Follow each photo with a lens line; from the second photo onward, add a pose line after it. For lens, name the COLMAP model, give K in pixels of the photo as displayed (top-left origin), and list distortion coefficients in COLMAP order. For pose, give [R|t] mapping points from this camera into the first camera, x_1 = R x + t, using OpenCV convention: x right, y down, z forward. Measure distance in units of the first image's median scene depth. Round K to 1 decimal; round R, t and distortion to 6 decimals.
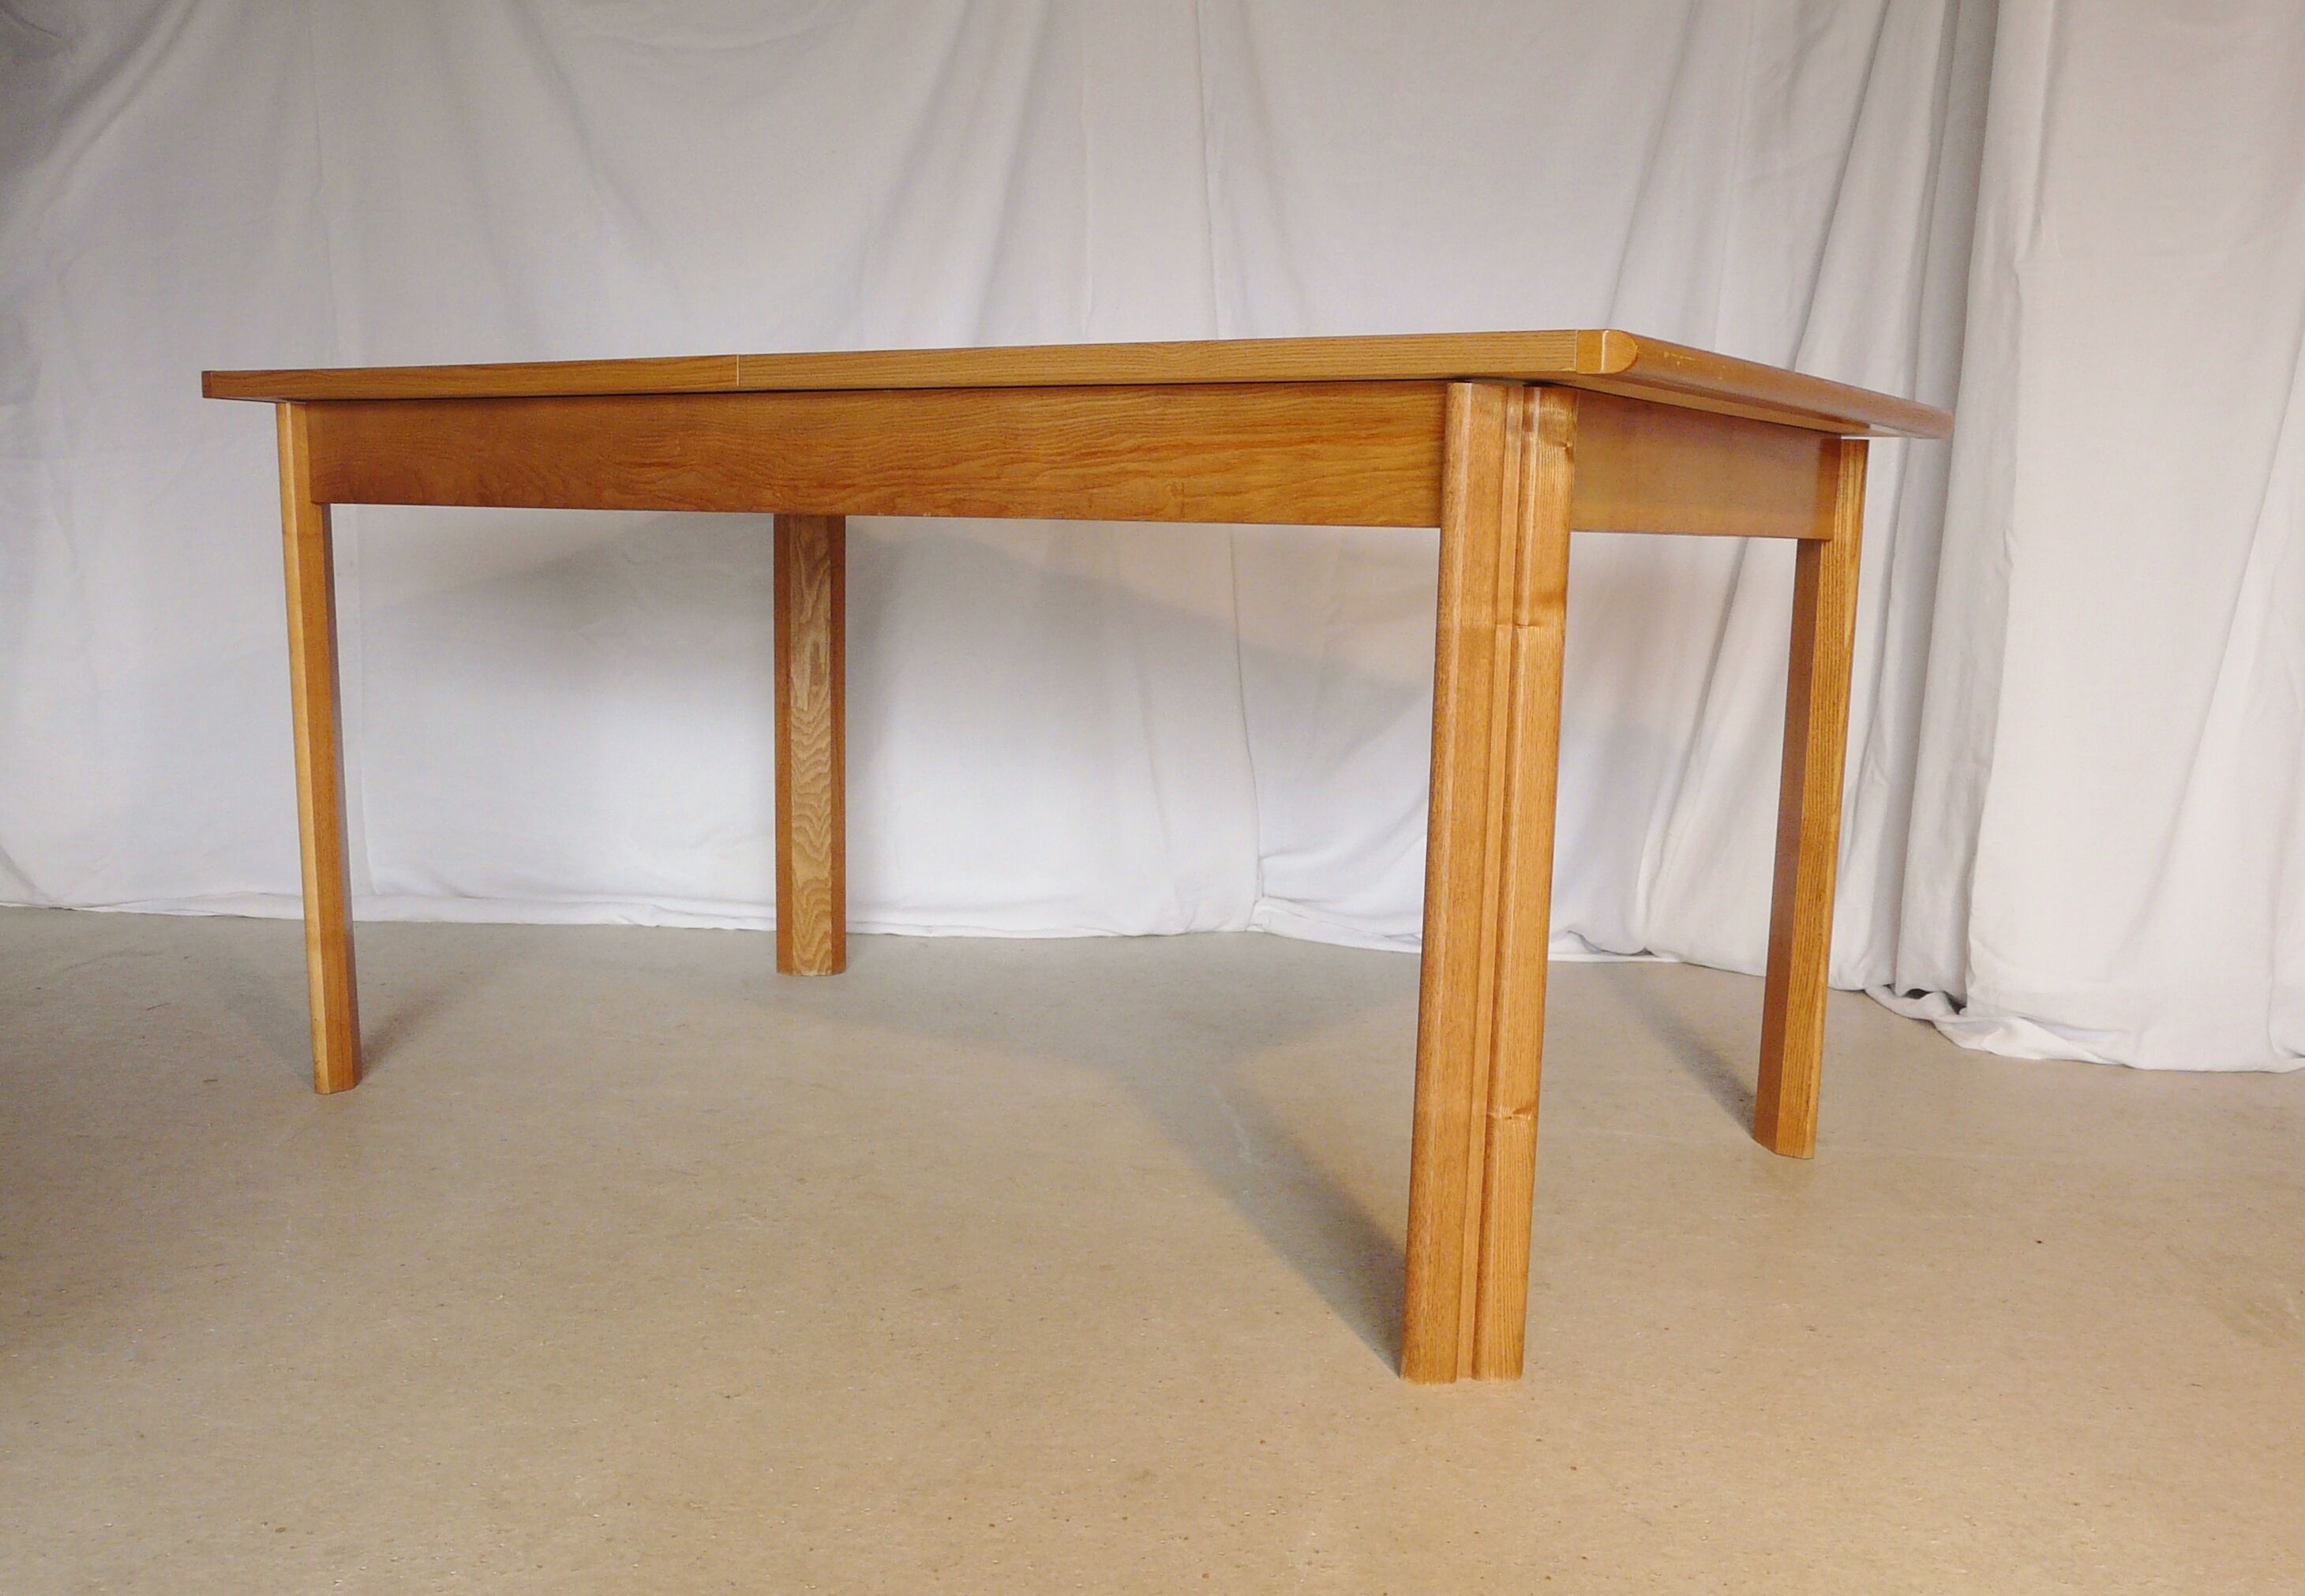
lens RADIAL K [[2128.3, 0, 1210.5], [0, 2128.3, 890.8], [0, 0, 1]] dist [-0.081498, 0.105847]
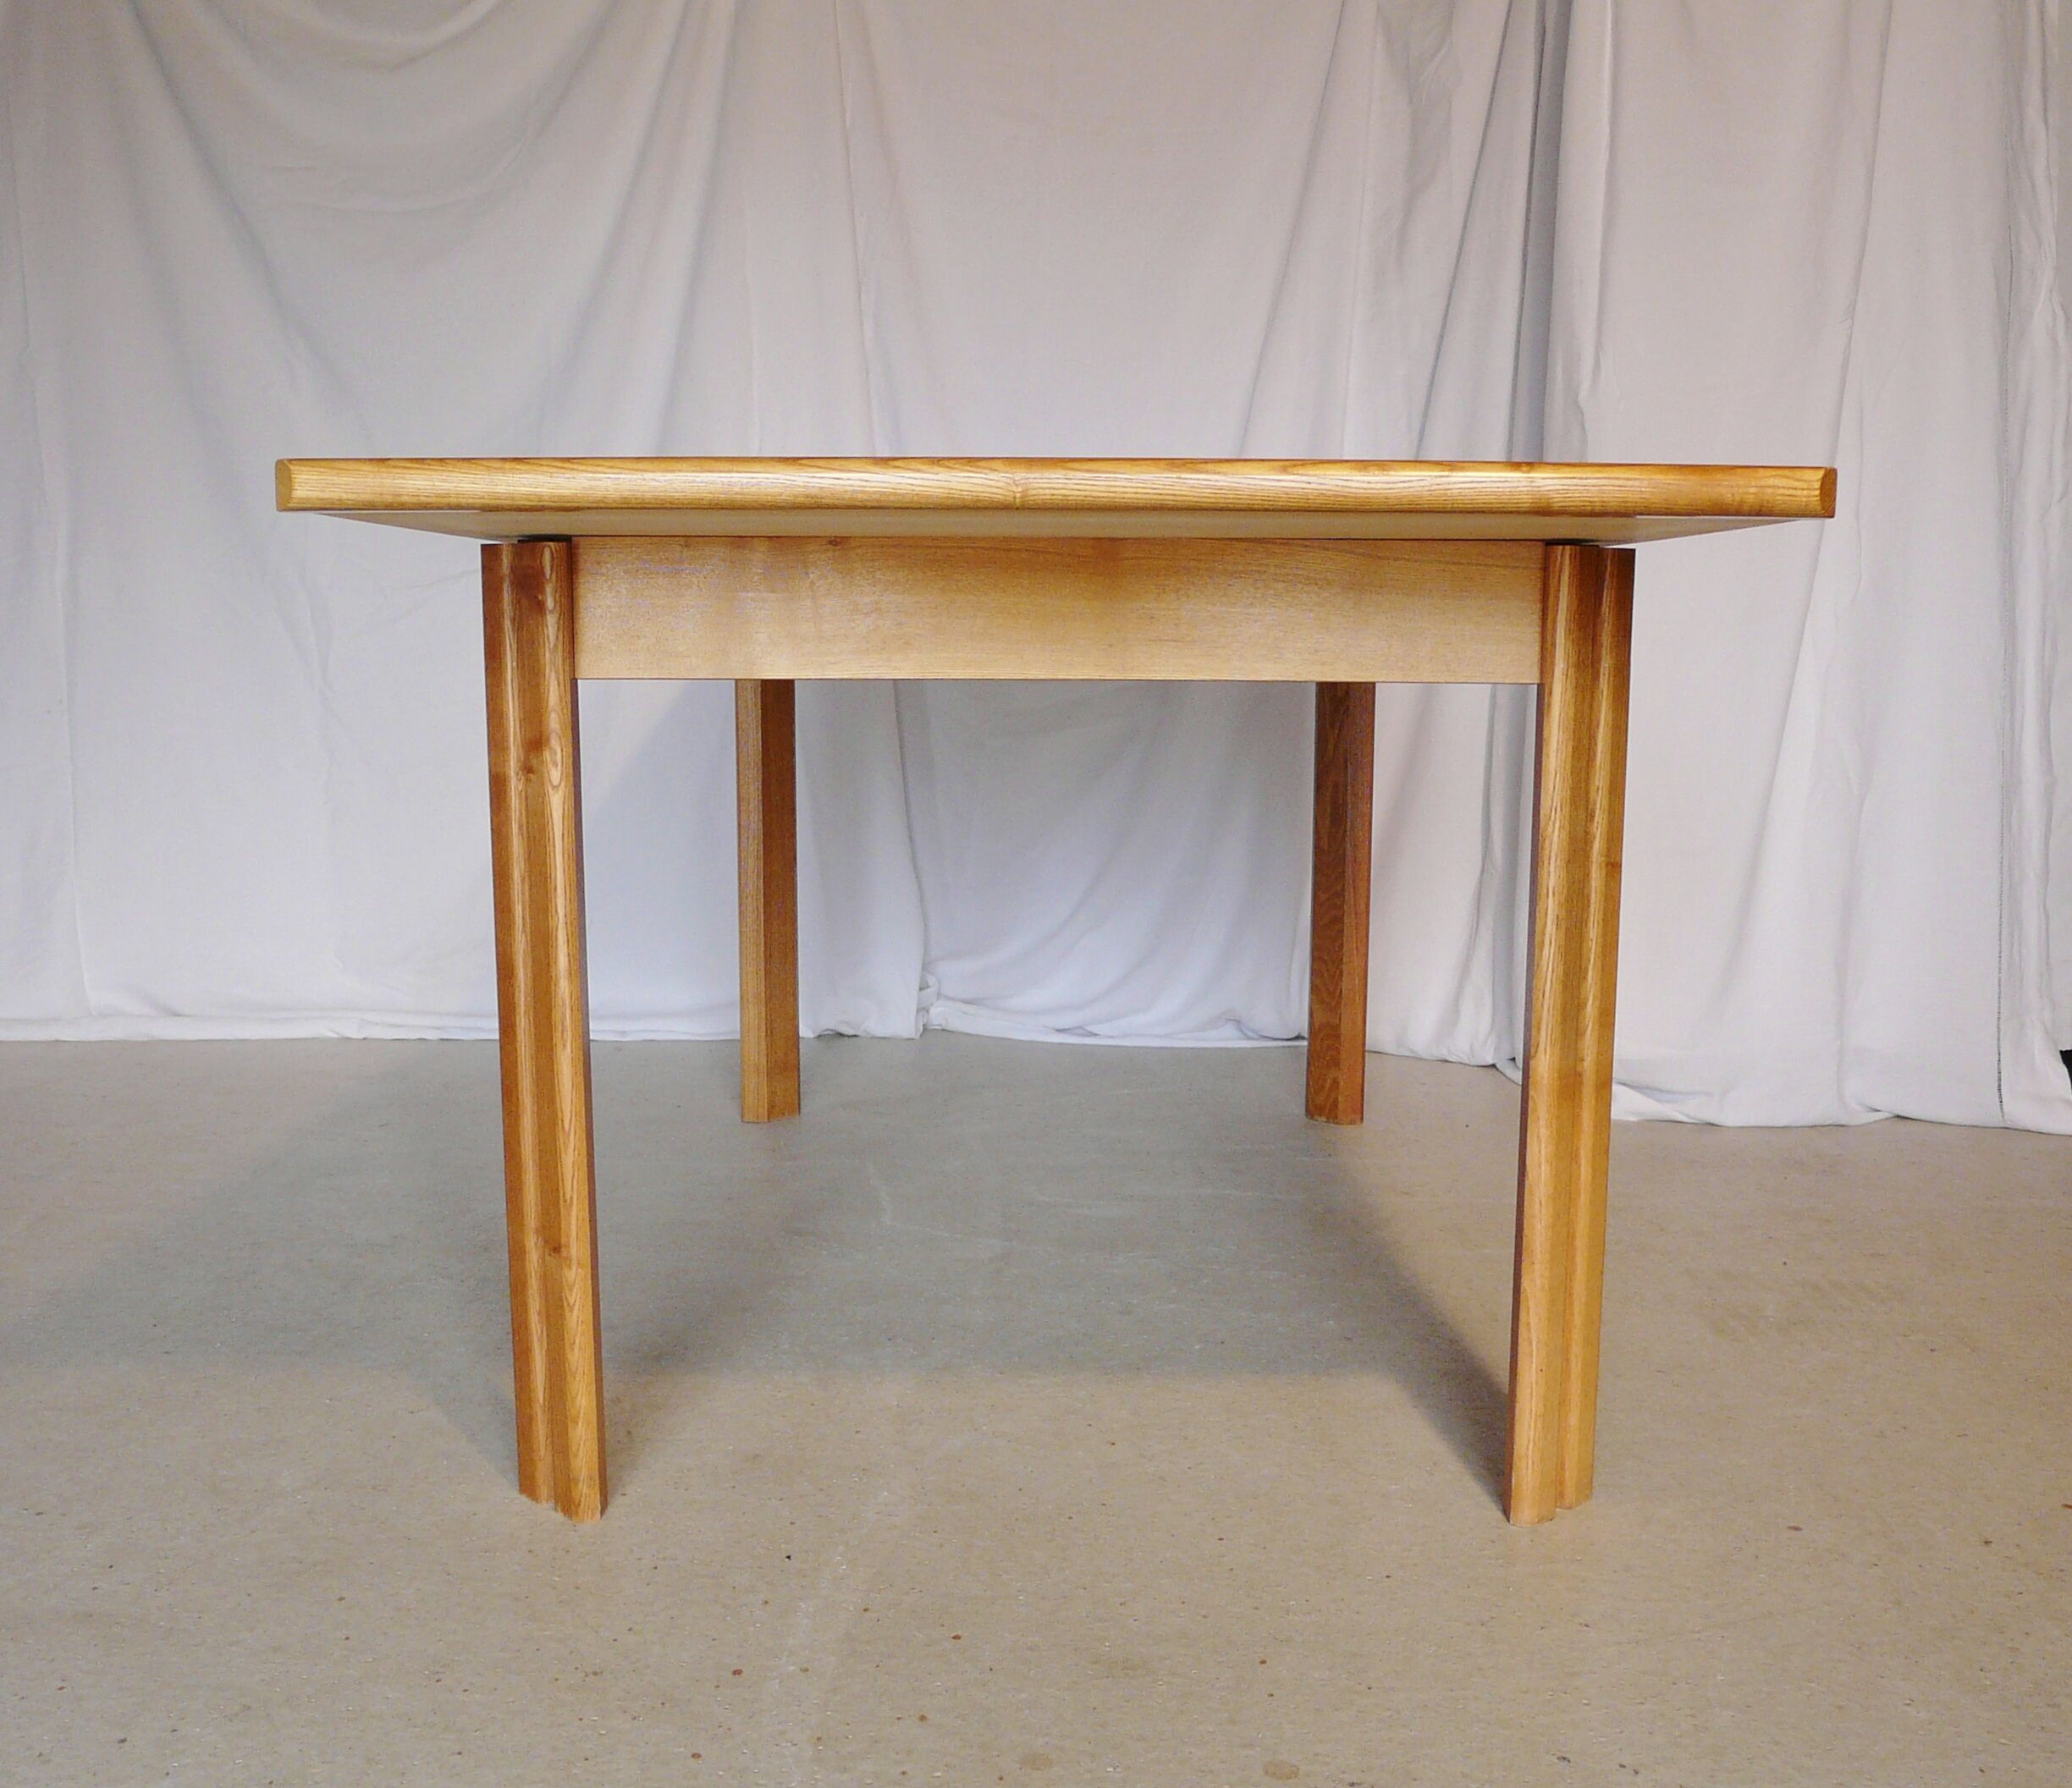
lens RADIAL K [[2278.9, 0, 1039.9], [0, 2278.9, 937.2], [0, 0, 1]] dist [-0.081189, 0.105822]
pose [[0.999292, -0.026838, 0.026371, 0.059807], [0.027632, 0.999162, -0.030198, 0.012648], [-0.025538, 0.030905, 0.999196, -0.175238]]
